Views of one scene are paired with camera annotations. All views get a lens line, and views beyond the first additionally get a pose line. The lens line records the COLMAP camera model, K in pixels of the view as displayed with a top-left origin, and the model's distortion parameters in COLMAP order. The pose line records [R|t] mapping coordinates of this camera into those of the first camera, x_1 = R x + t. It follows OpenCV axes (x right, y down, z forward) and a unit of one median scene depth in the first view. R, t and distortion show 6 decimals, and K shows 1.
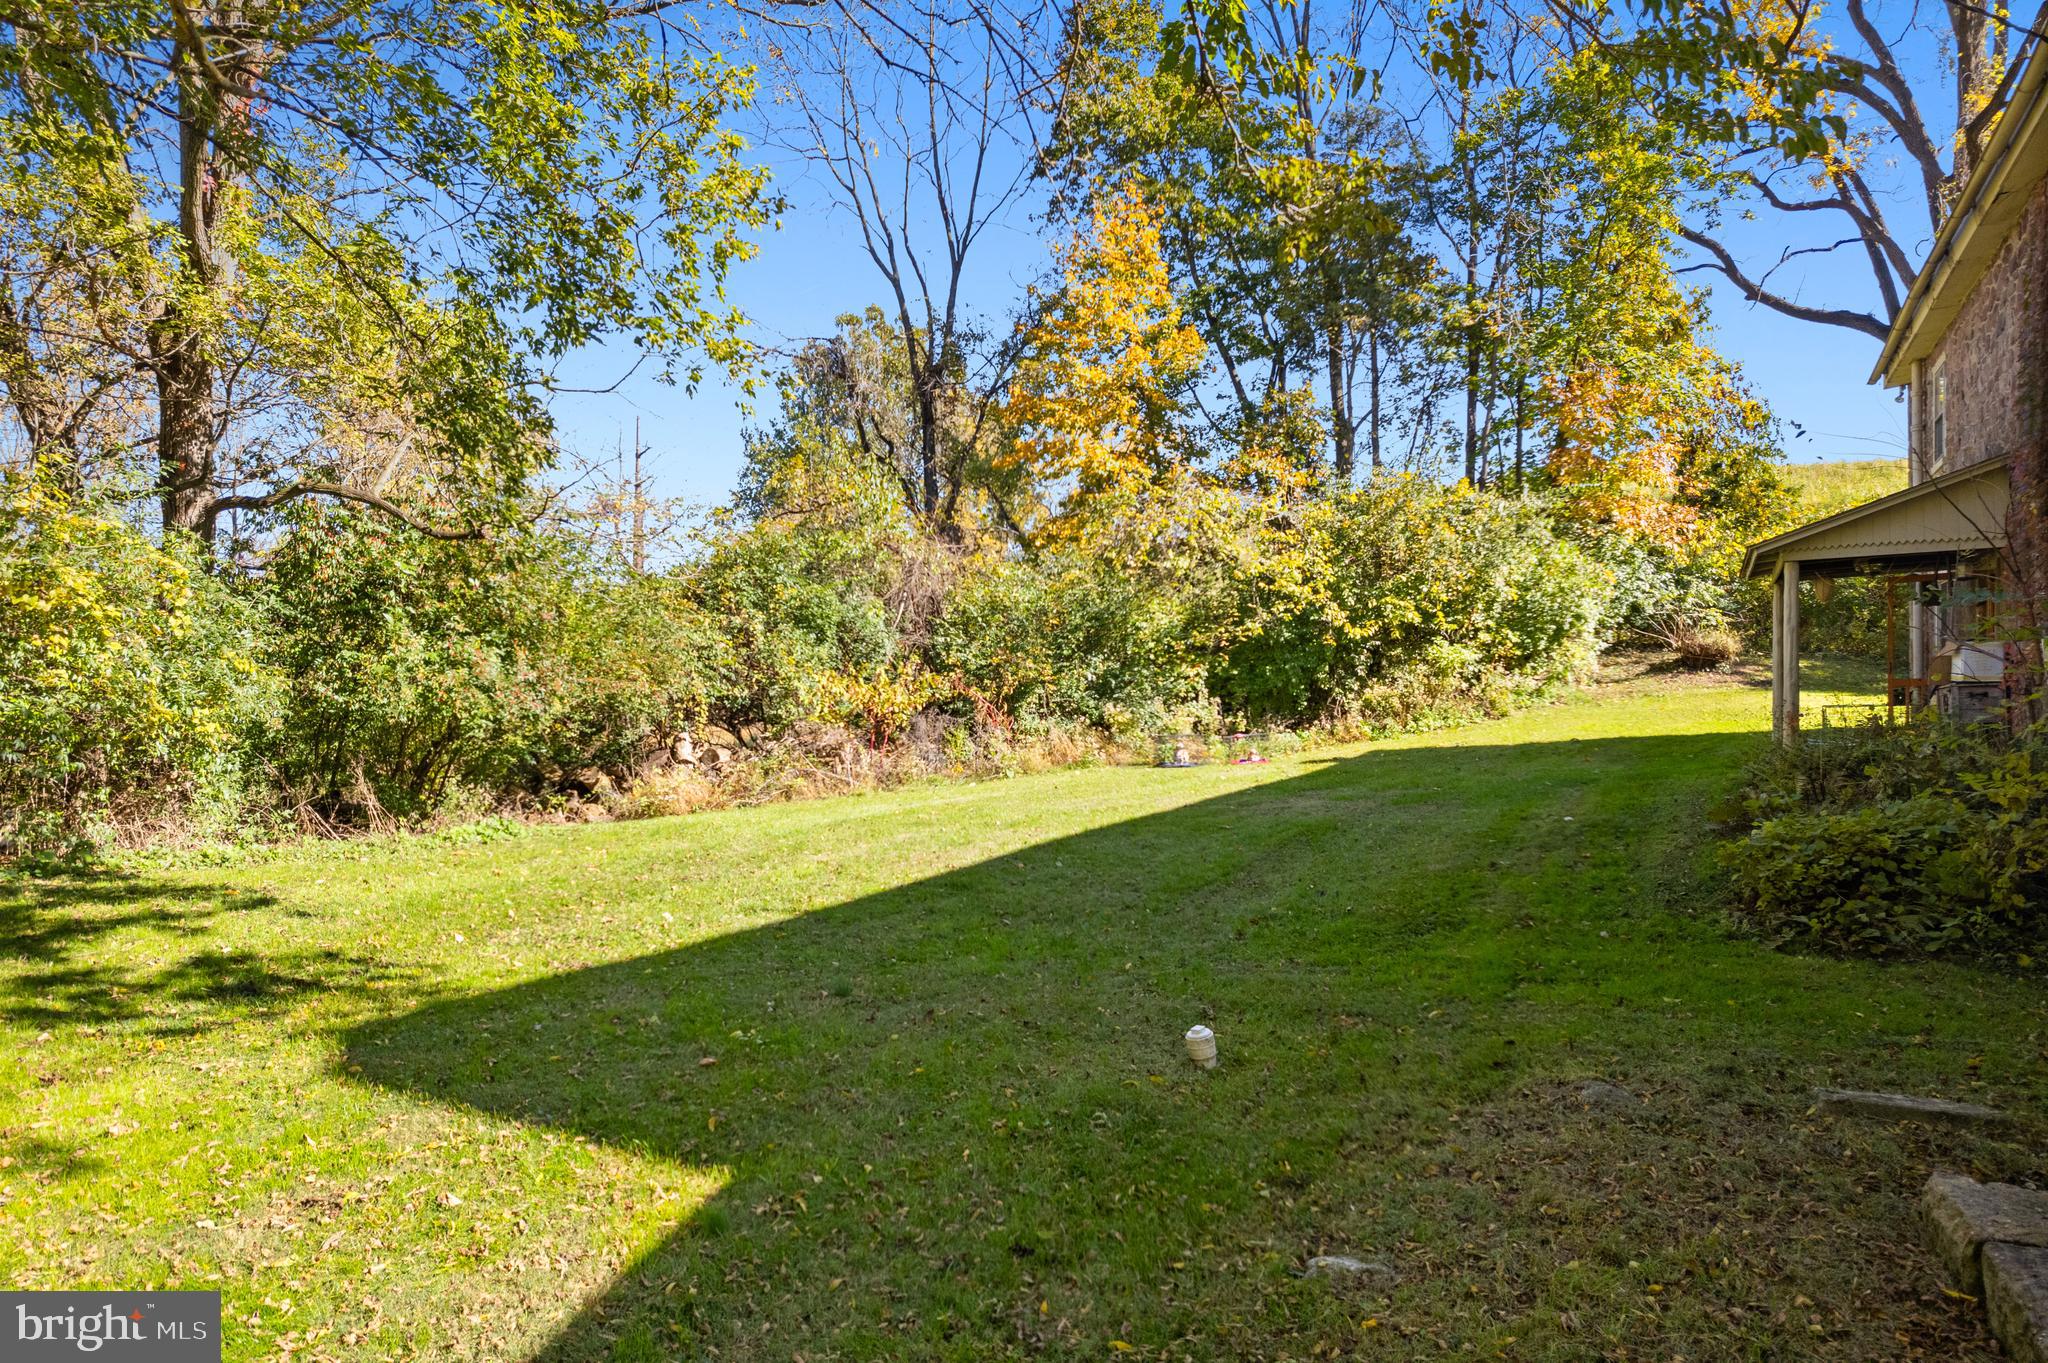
lens RADIAL K [[1318.7, 0, 1023.8], [0, 1318.7, 693.3], [0, 0, 1]] dist [-0.070423, 0.065443]
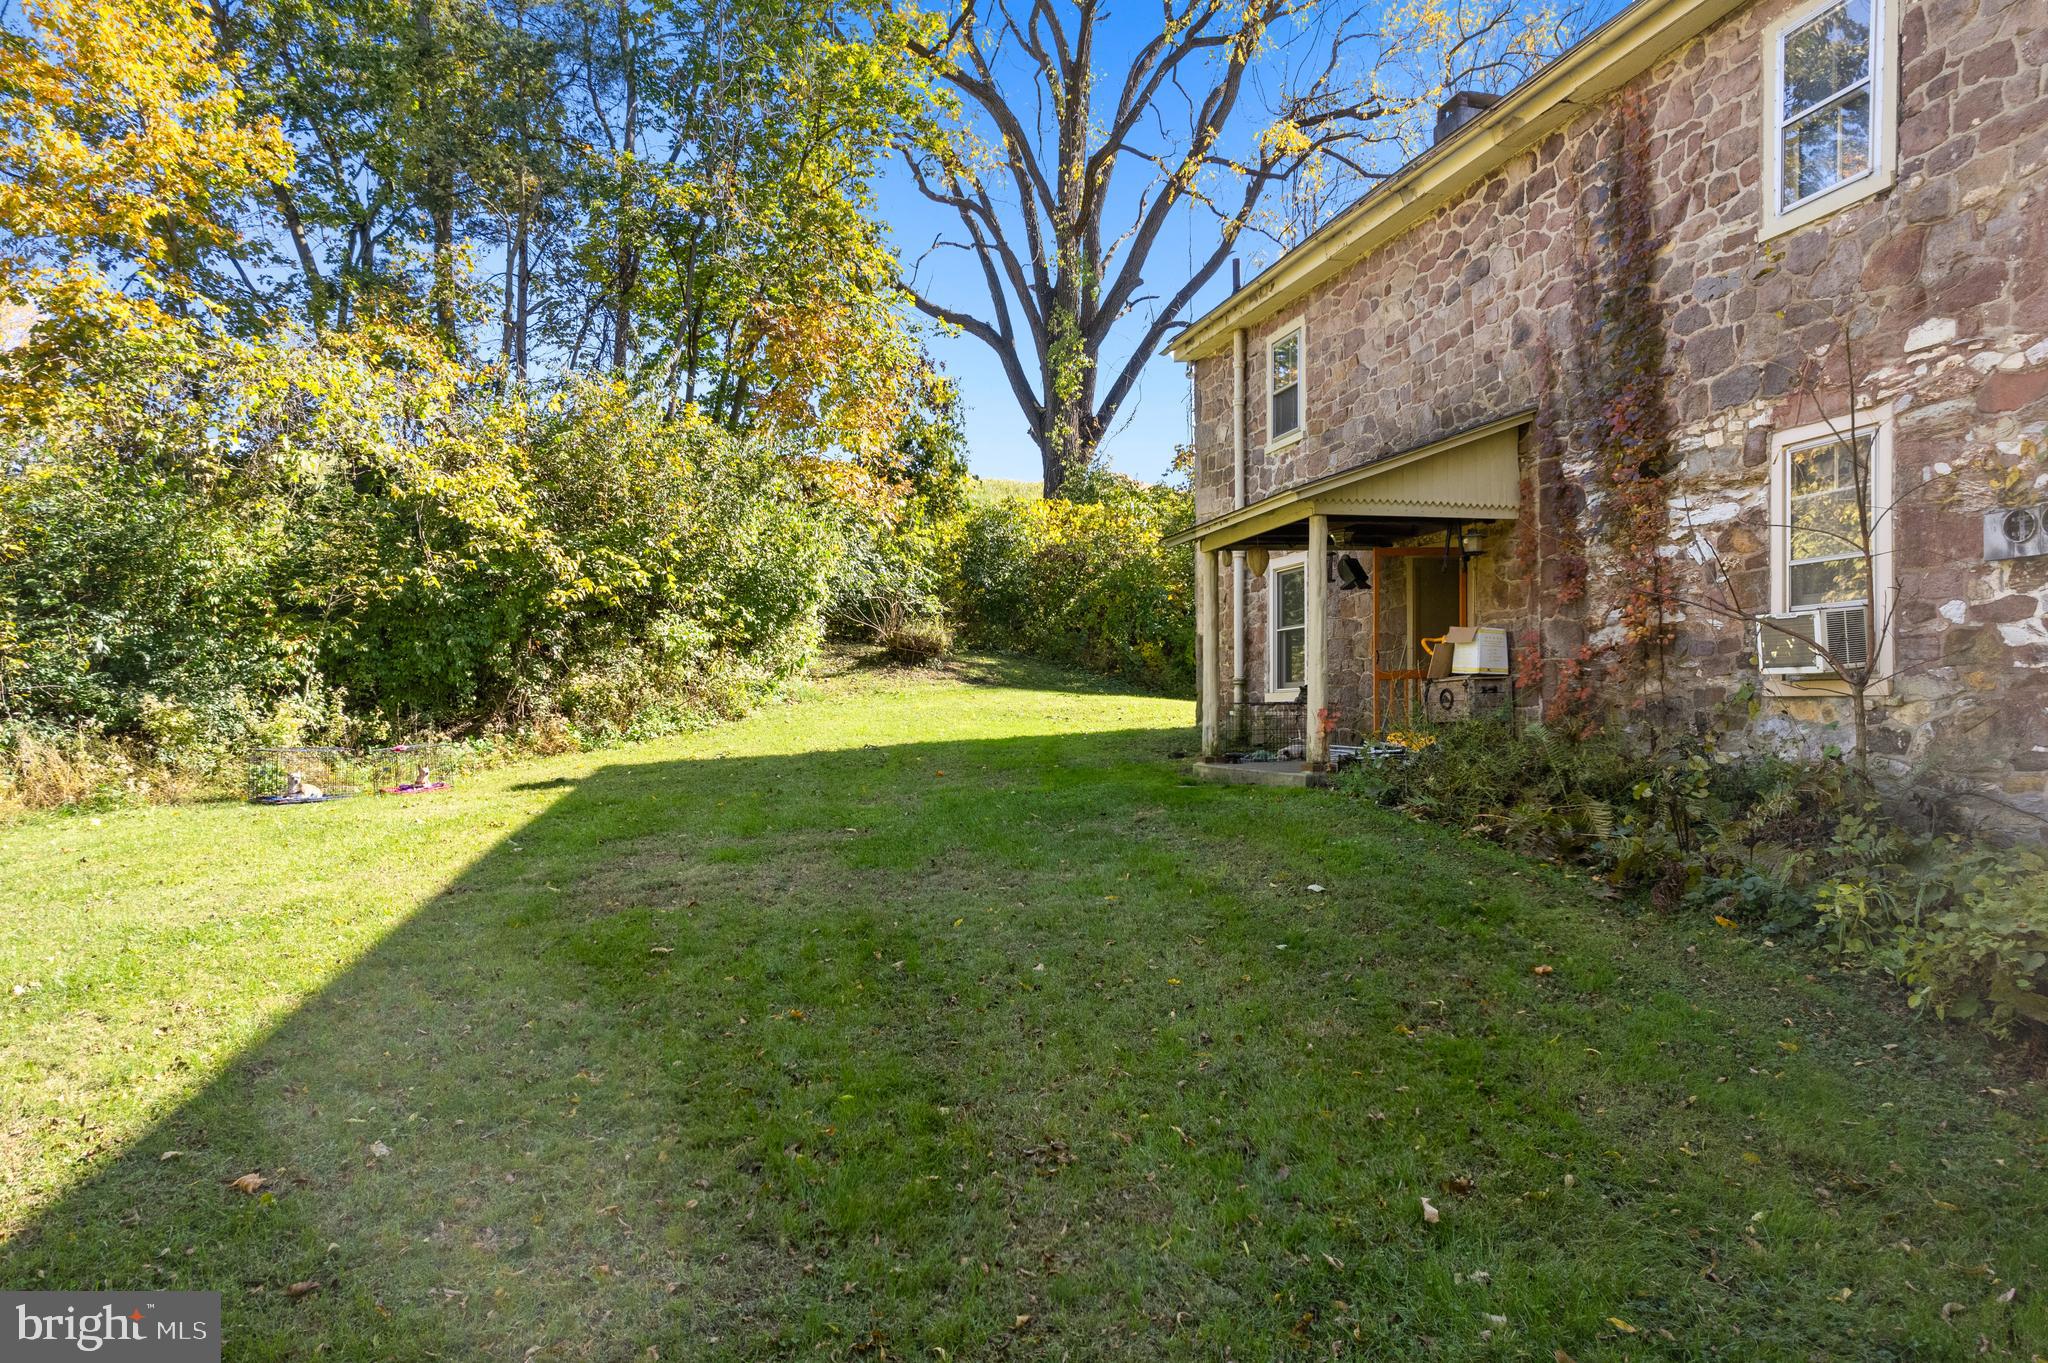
lens RADIAL K [[1318.7, 0, 1023.8], [0, 1318.7, 693.3], [0, 0, 1]] dist [-0.070423, 0.065443]
pose [[0.726276, 0.010858, 0.687318, -0.042012], [-0.005839, 0.999937, -0.009626, 0.009824], [-0.687378, 0.002977, 0.726293, 0.317972]]
